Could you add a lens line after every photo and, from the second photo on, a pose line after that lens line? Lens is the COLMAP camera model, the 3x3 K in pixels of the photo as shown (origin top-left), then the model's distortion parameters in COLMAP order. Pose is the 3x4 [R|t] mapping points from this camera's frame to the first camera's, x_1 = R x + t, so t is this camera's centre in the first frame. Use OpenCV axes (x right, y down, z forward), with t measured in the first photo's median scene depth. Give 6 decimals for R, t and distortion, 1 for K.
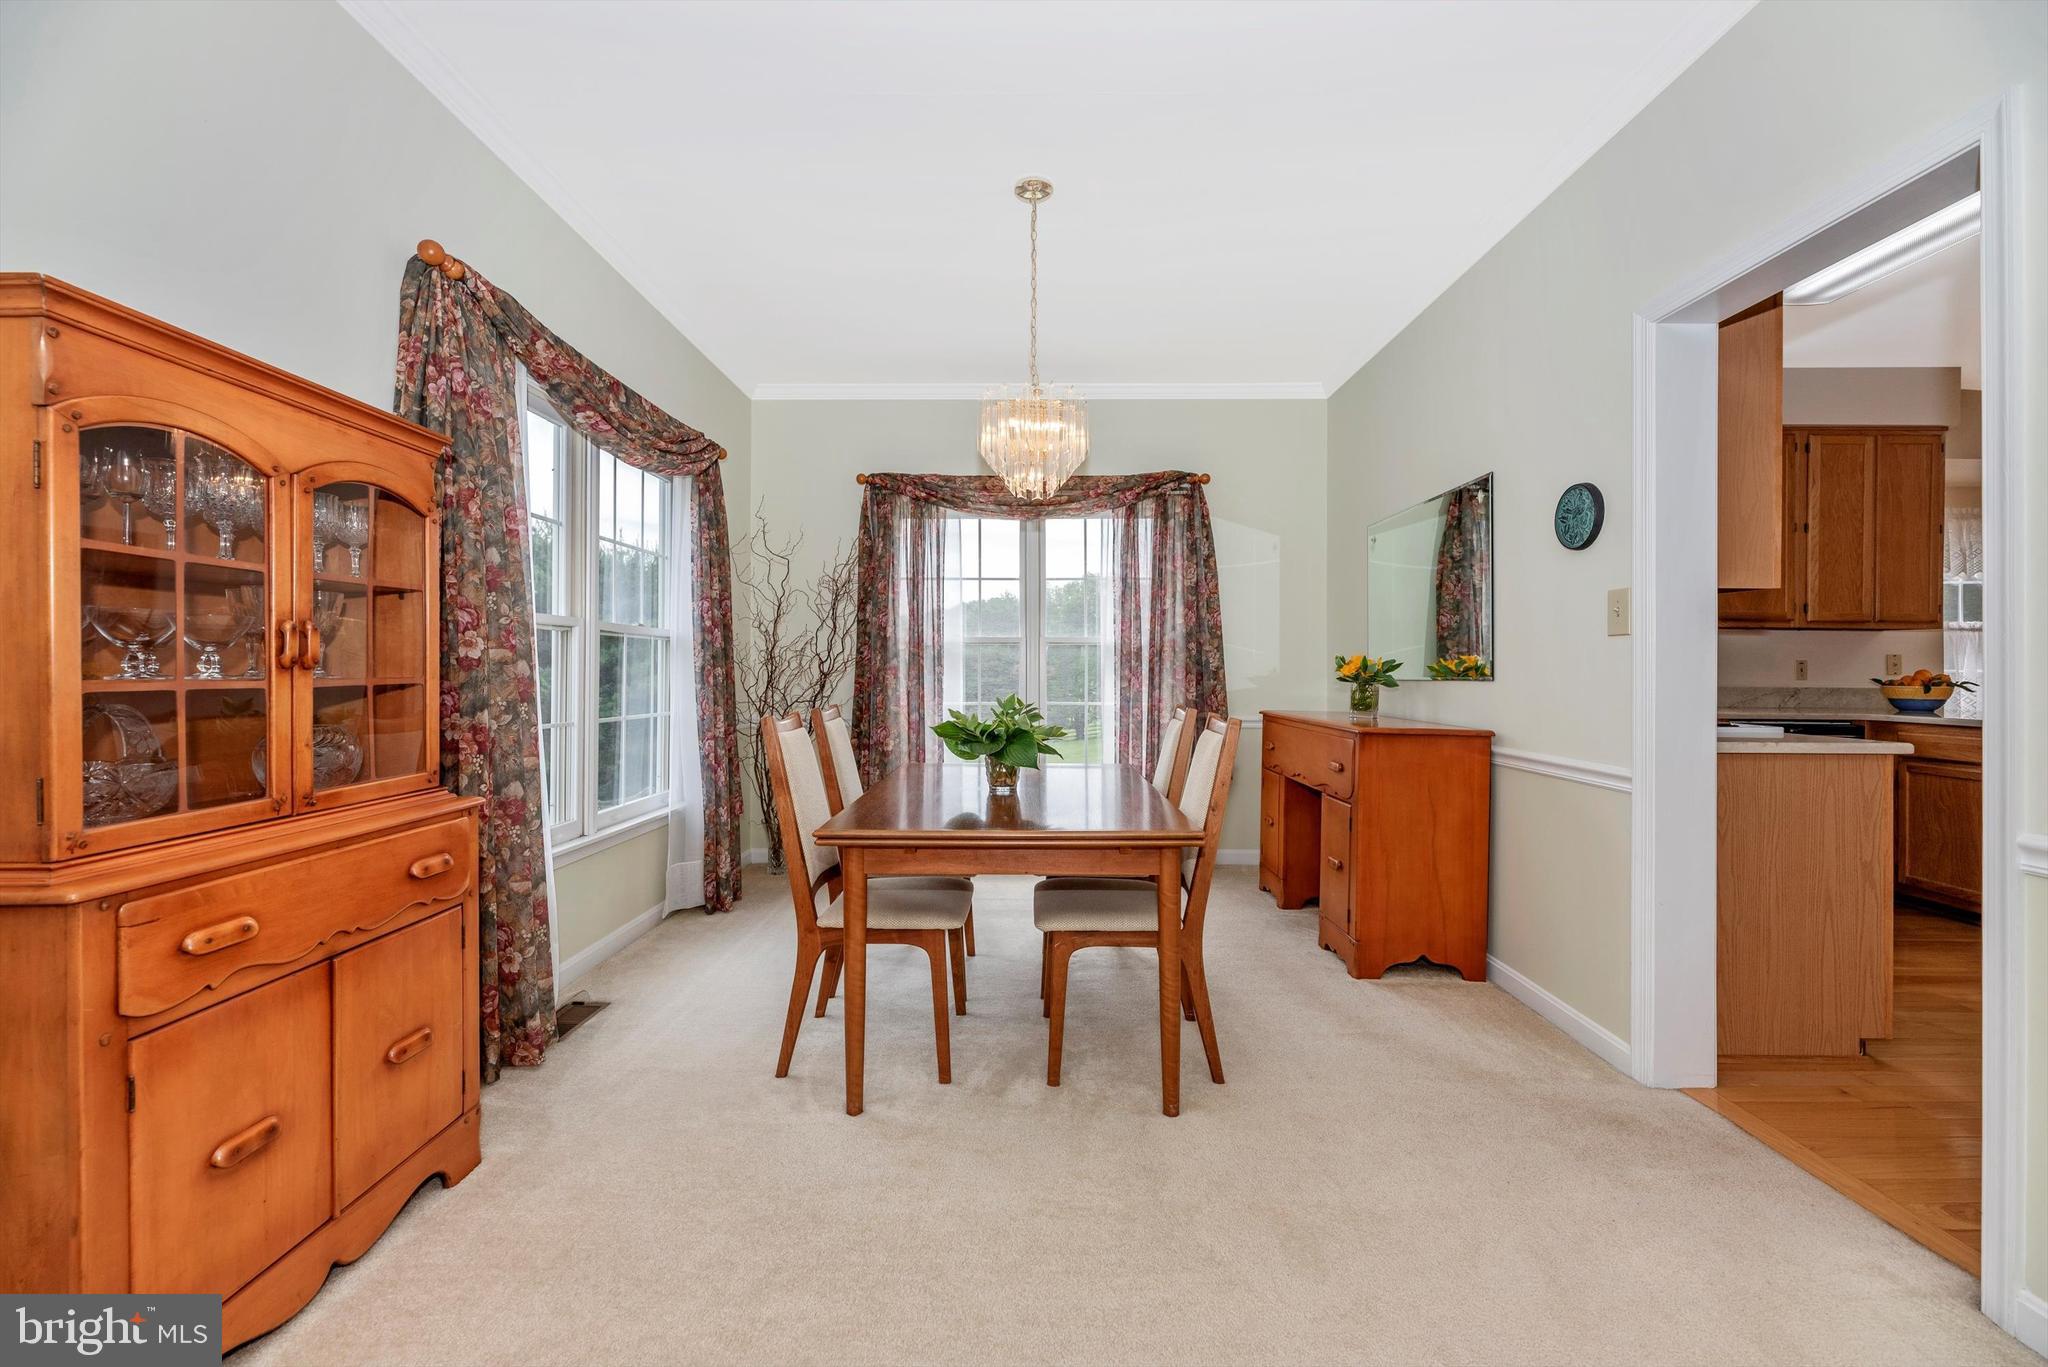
lens RADIAL K [[835.9, 0, 1015.5], [0, 835.9, 673.6], [0, 0, 1]] dist [0.003333, 0.000351]
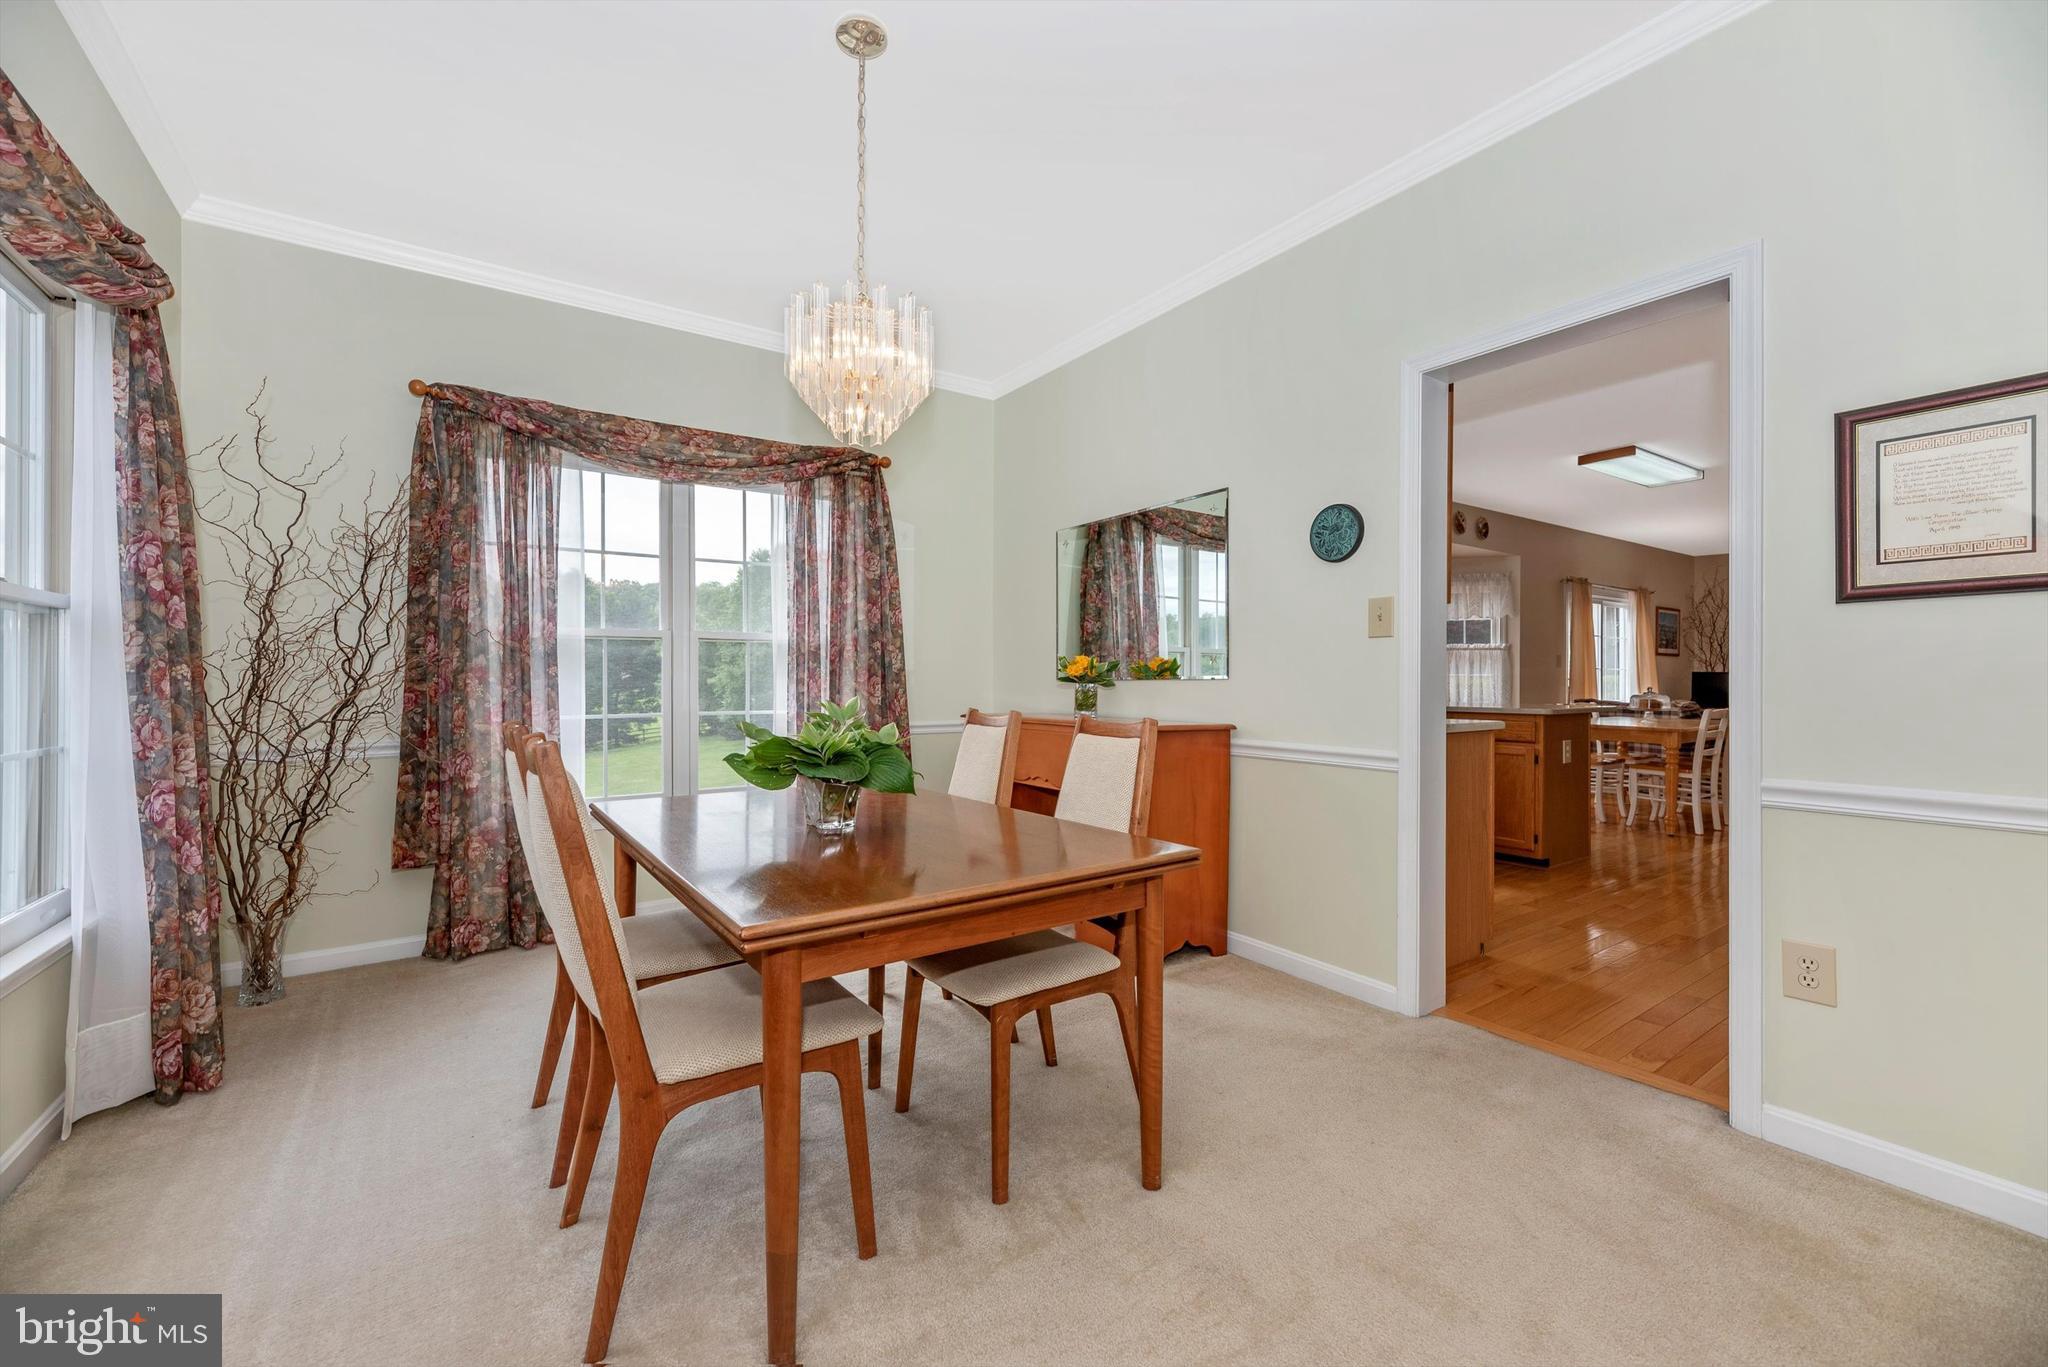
lens RADIAL K [[835.9, 0, 1032.2], [0, 835.9, 685.1], [0, 0, 1]] dist [0.003333, 0.000351]
pose [[0.815083, -0.008612, 0.579280, -0.197505], [0.006818, 0.999963, 0.005271, 0.006809], [-0.579304, -0.000347, 0.815111, 0.187217]]
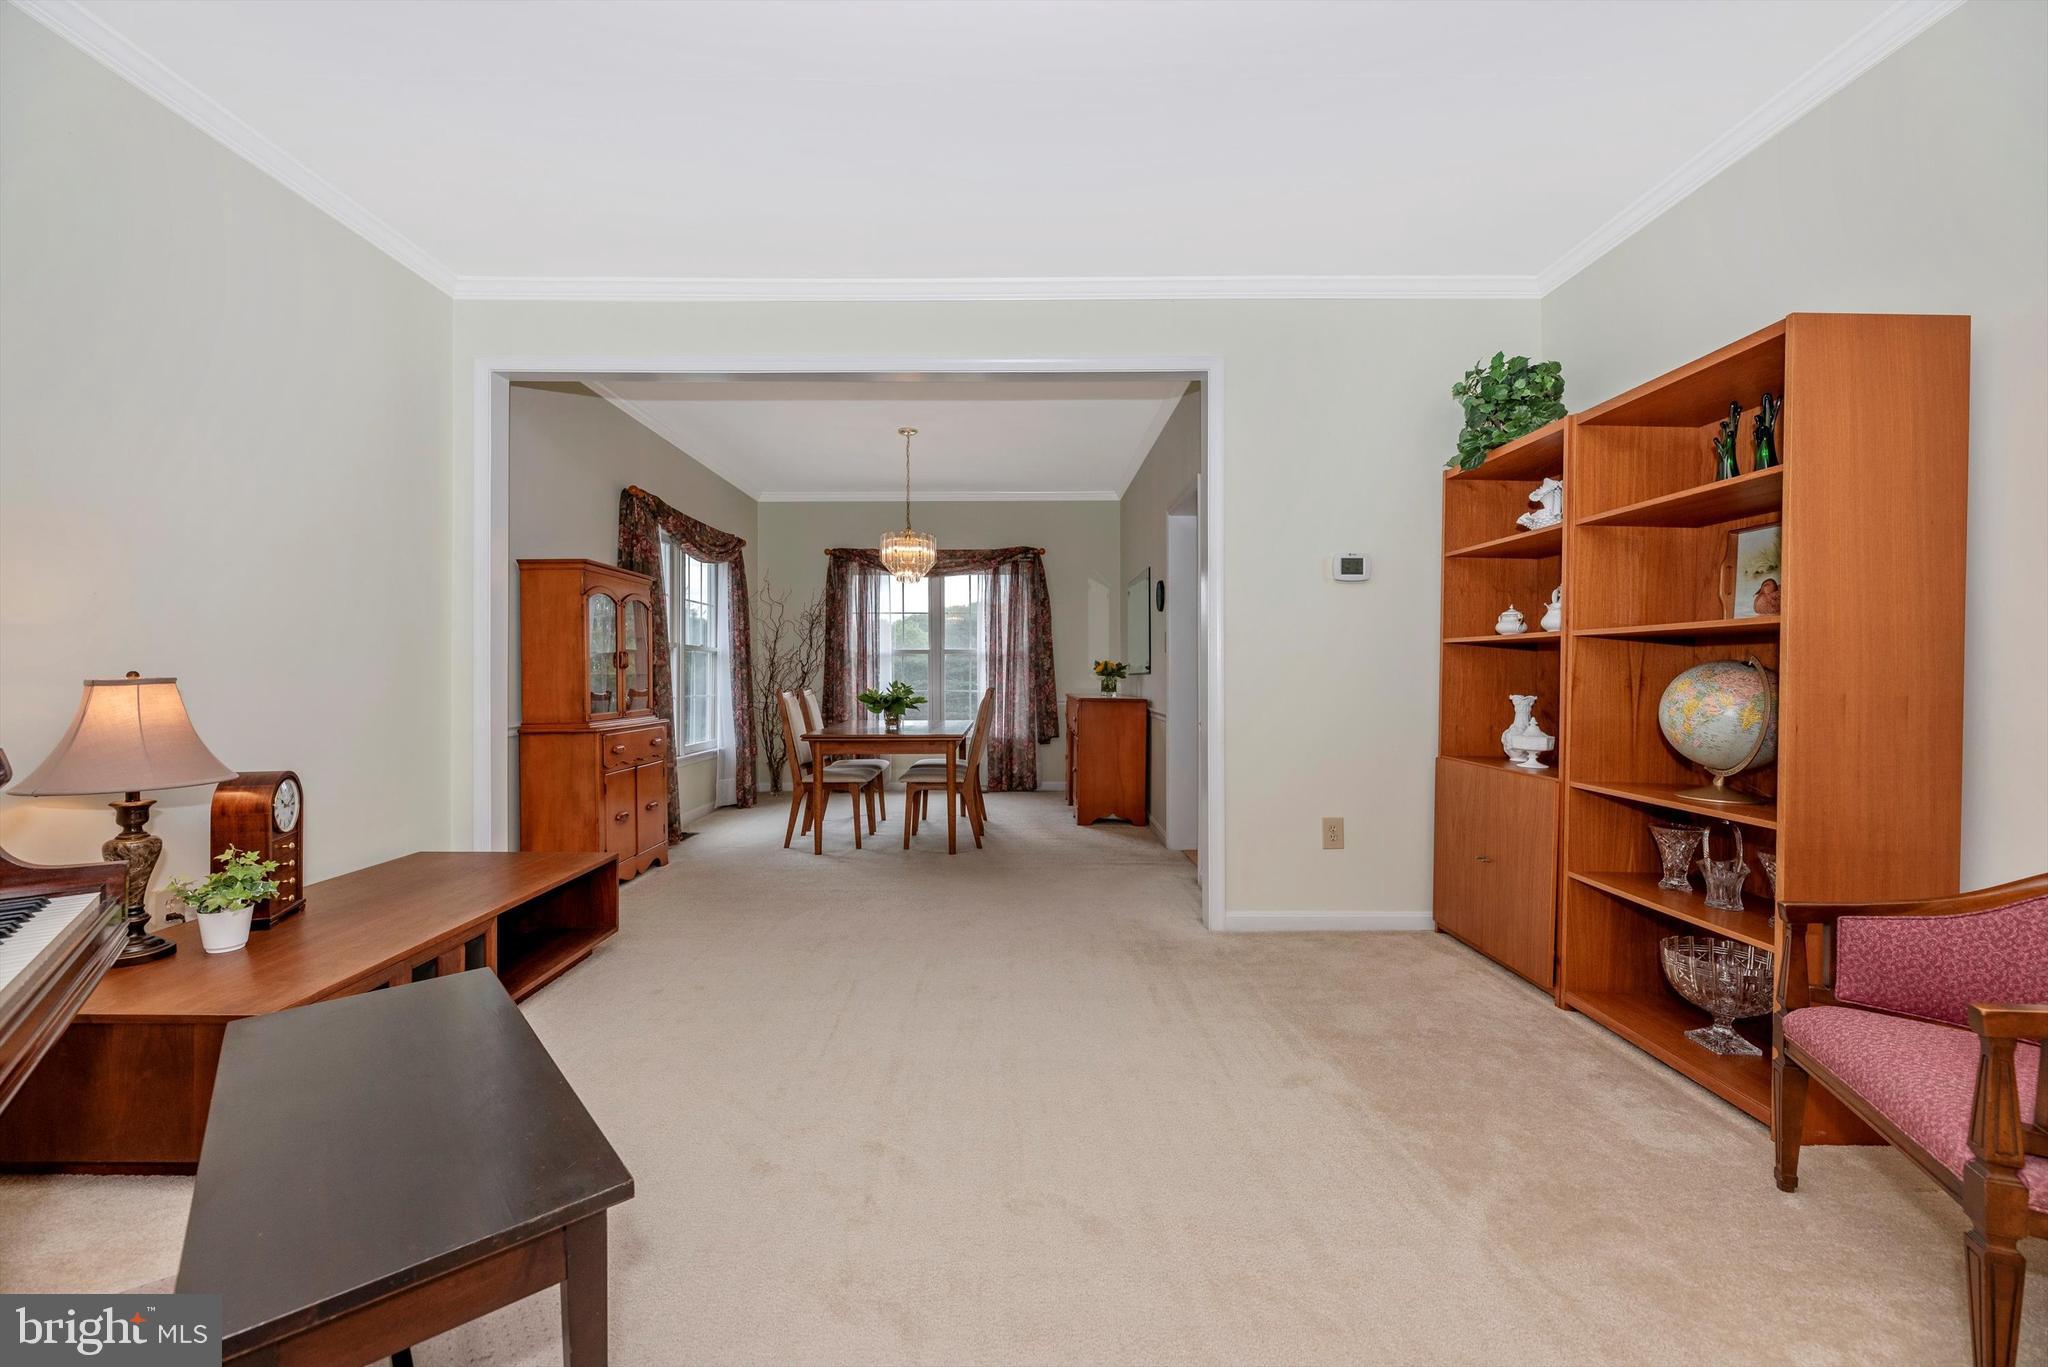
lens RADIAL K [[835.9, 0, 1015.4], [0, 835.9, 678.3], [0, 0, 1]] dist [0.003333, 0.000351]
pose [[0.999784, -0.004671, 0.020245, 0.162436], [0.004644, 0.999988, 0.001383, 0.011589], [-0.020251, -0.001289, 0.999794, -0.696816]]
